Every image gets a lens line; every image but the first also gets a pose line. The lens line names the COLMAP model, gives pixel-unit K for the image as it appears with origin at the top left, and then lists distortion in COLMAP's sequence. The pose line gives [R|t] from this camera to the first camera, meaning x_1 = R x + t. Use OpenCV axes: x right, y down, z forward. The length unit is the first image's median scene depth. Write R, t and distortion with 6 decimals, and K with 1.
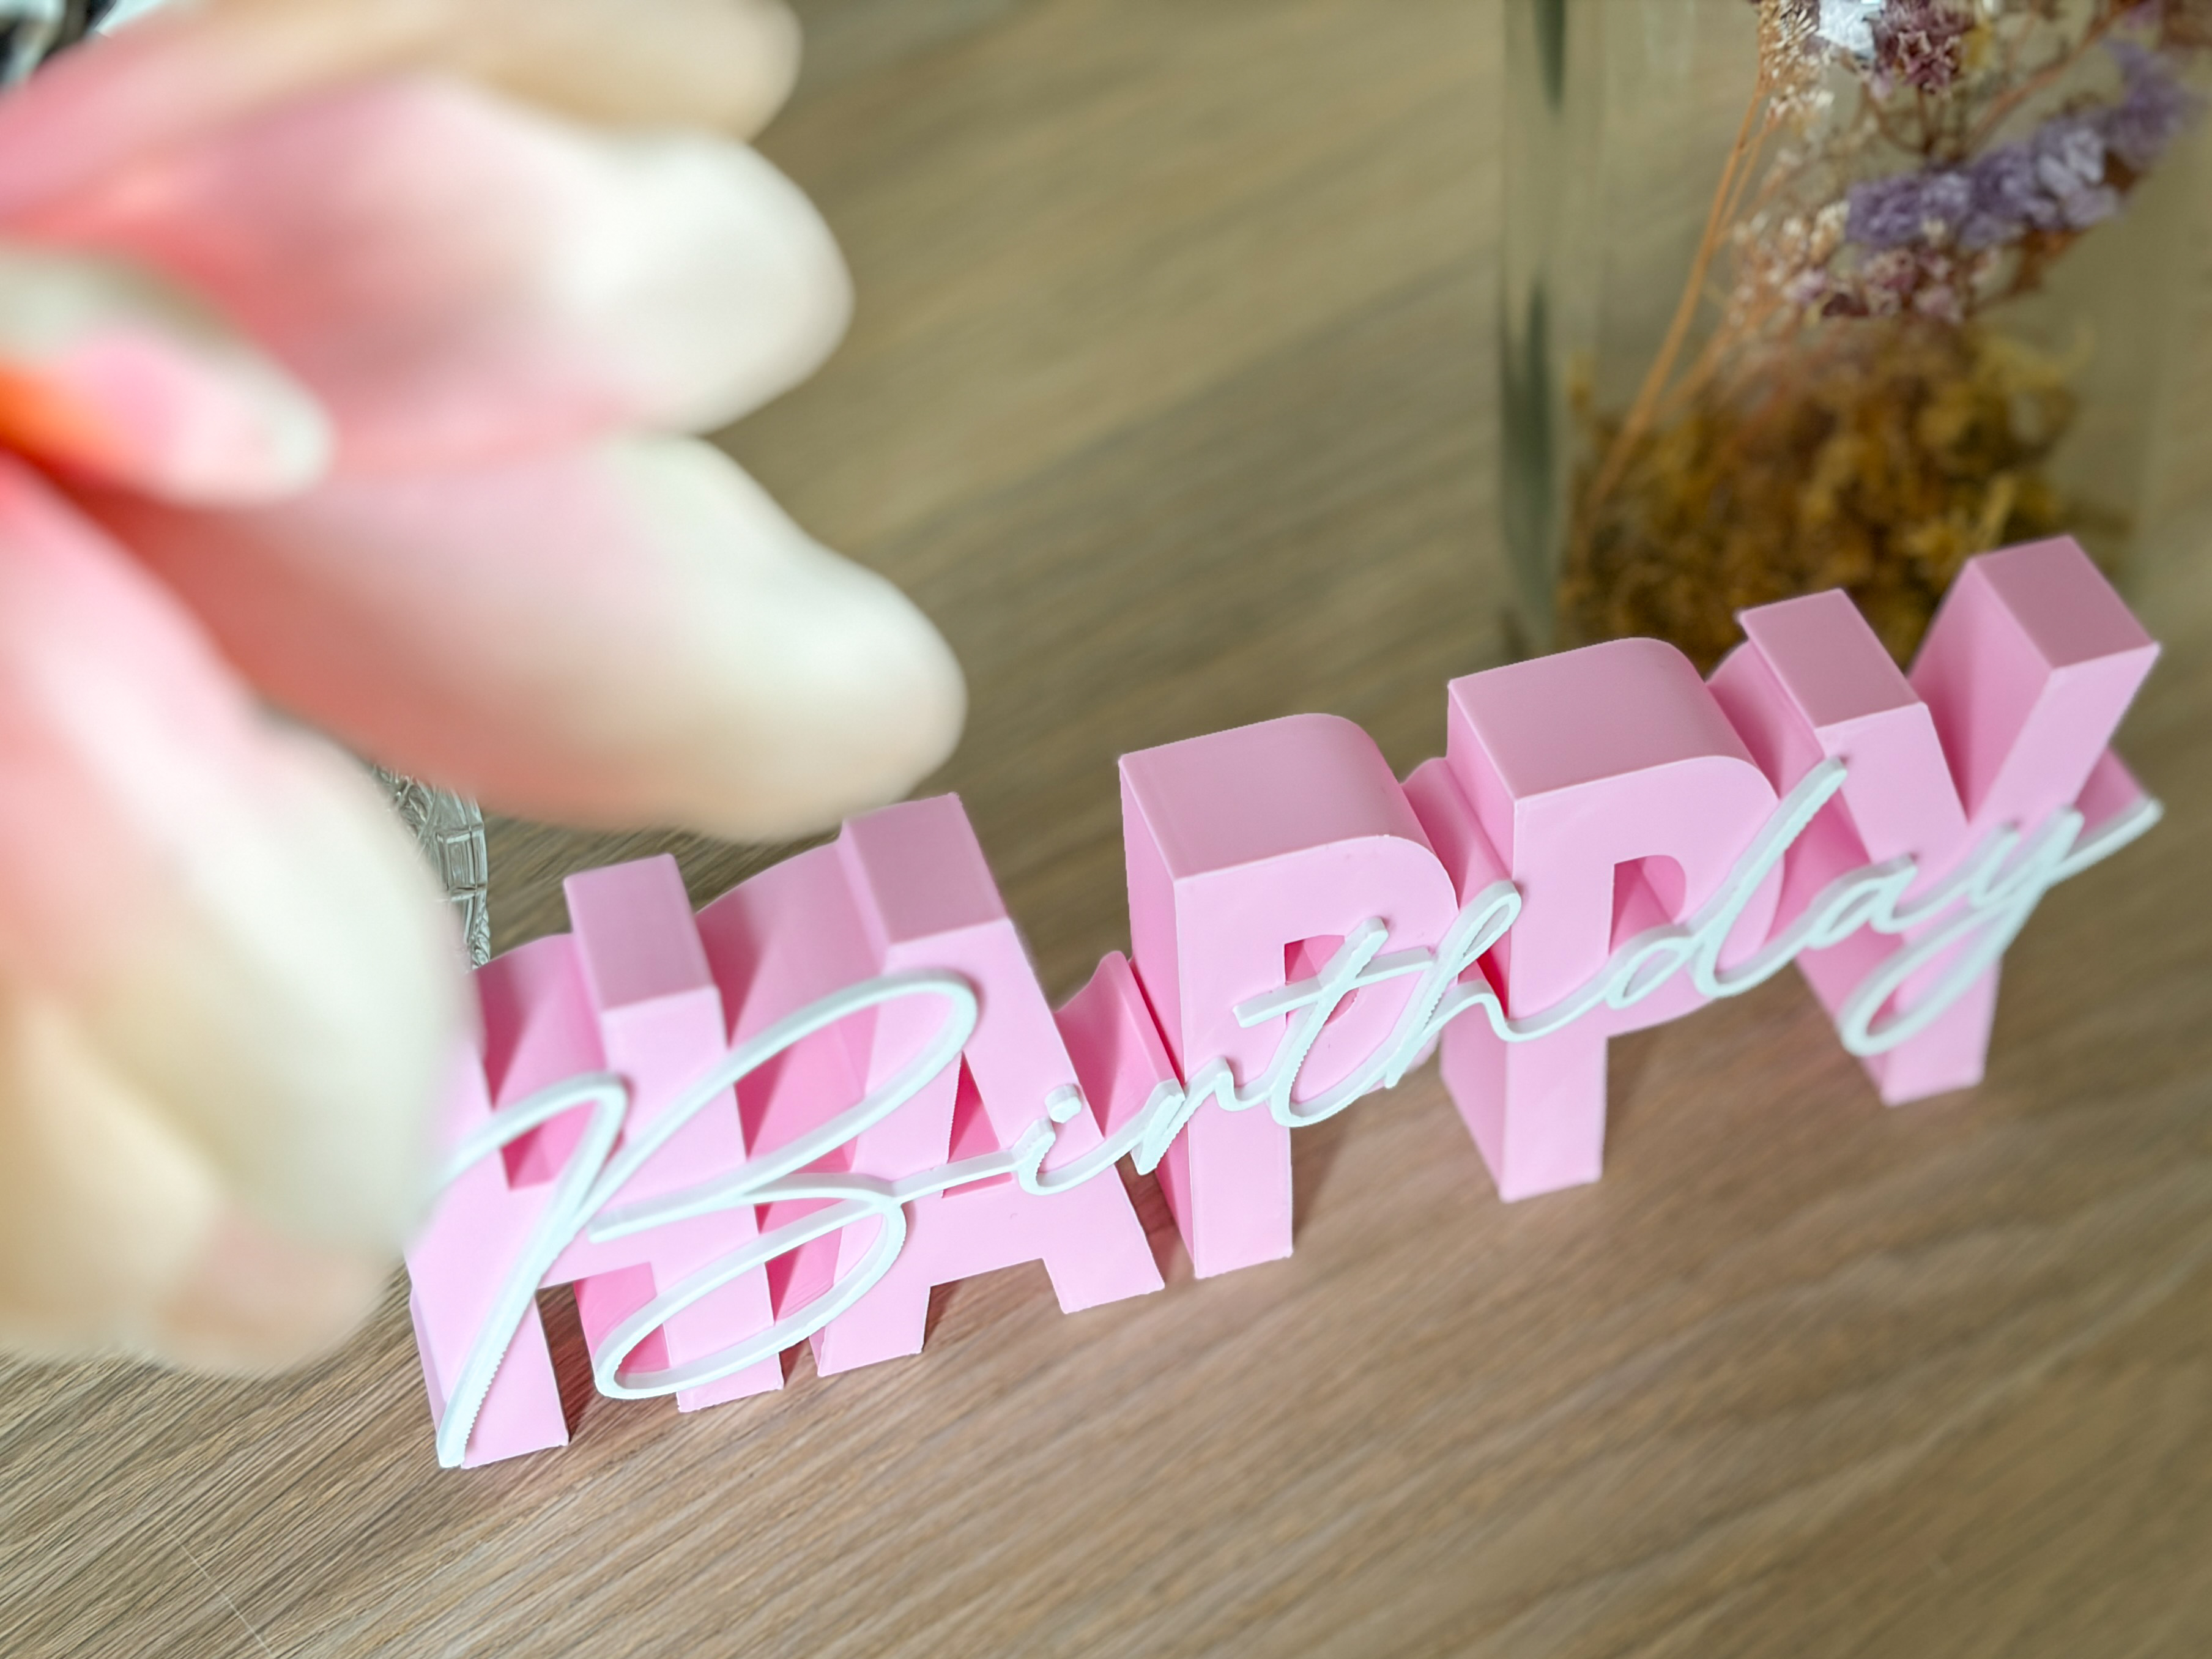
lens RADIAL K [[3603.6, 0, 1148.8], [0, 3603.6, 830.0], [0, 0, 1]] dist [0.208967, -0.723633]
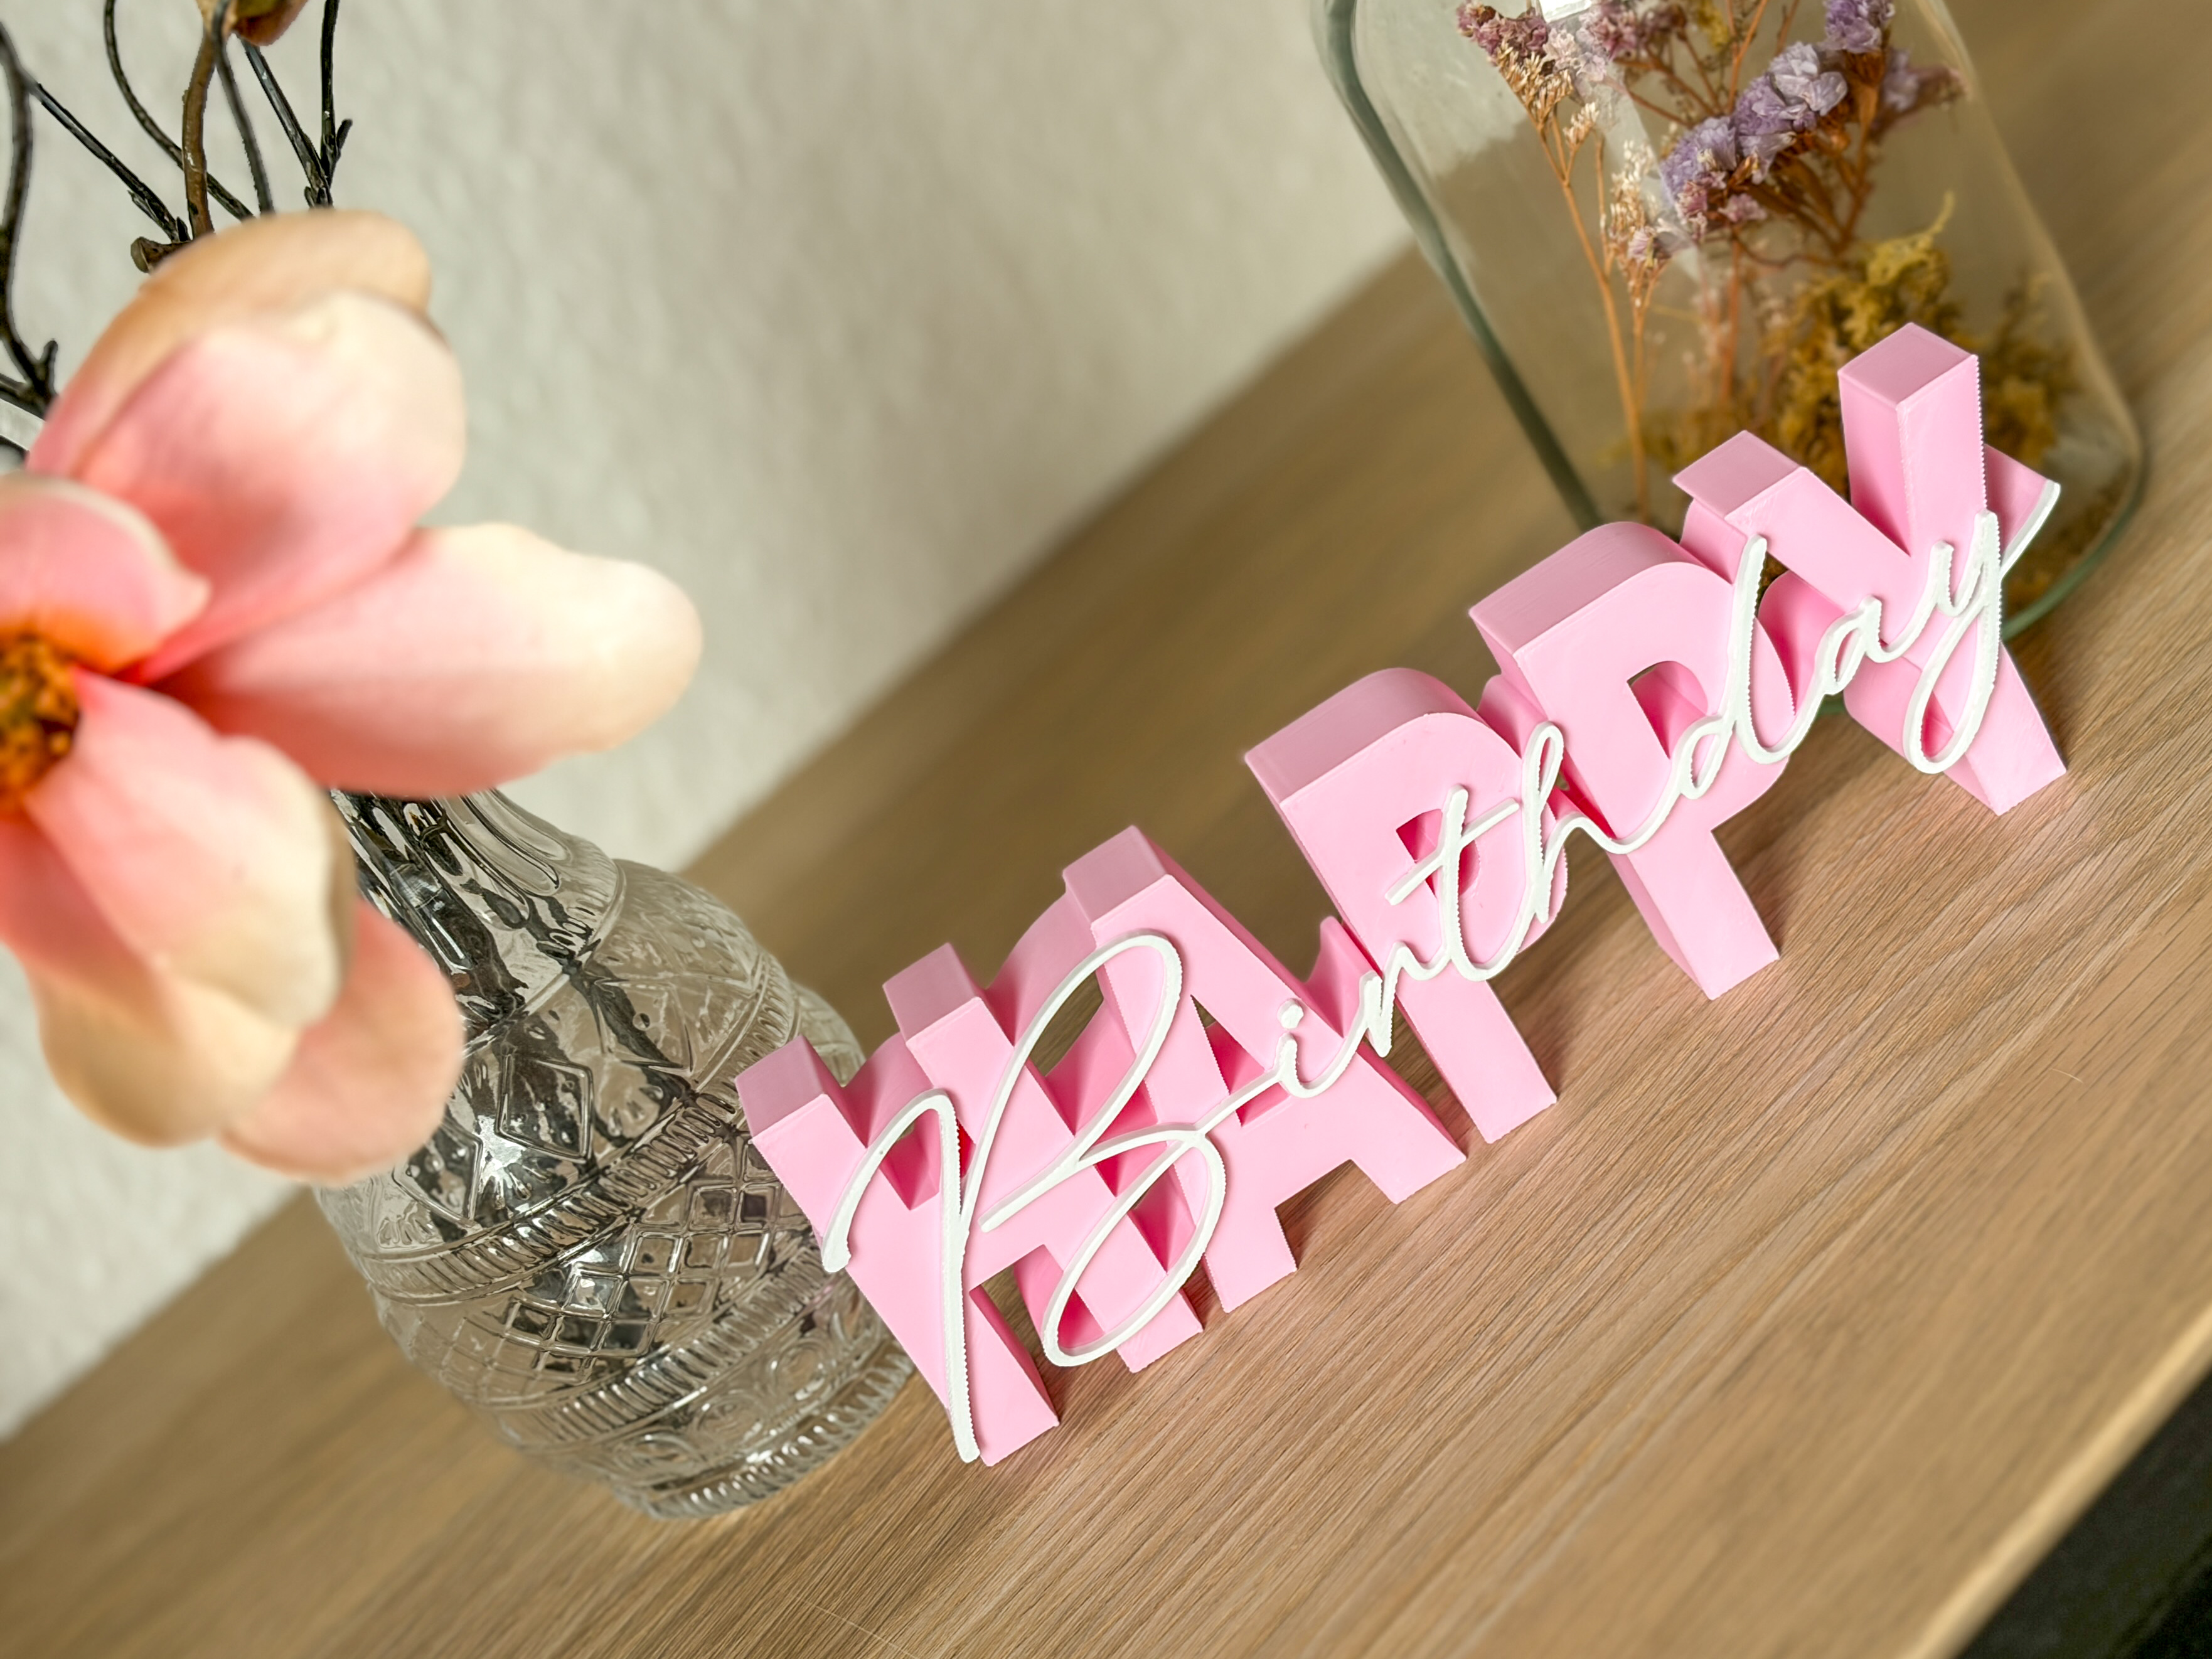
lens RADIAL K [[3603.5, 0, 1148.8], [0, 3603.5, 830.0], [0, 0, 1]] dist [0.208967, -0.723633]
pose [[0.894283, -0.396271, -0.207913, 0.217755], [0.334456, 0.900537, -0.277800, 0.347171], [0.297318, 0.178894, 0.937870, -0.222190]]
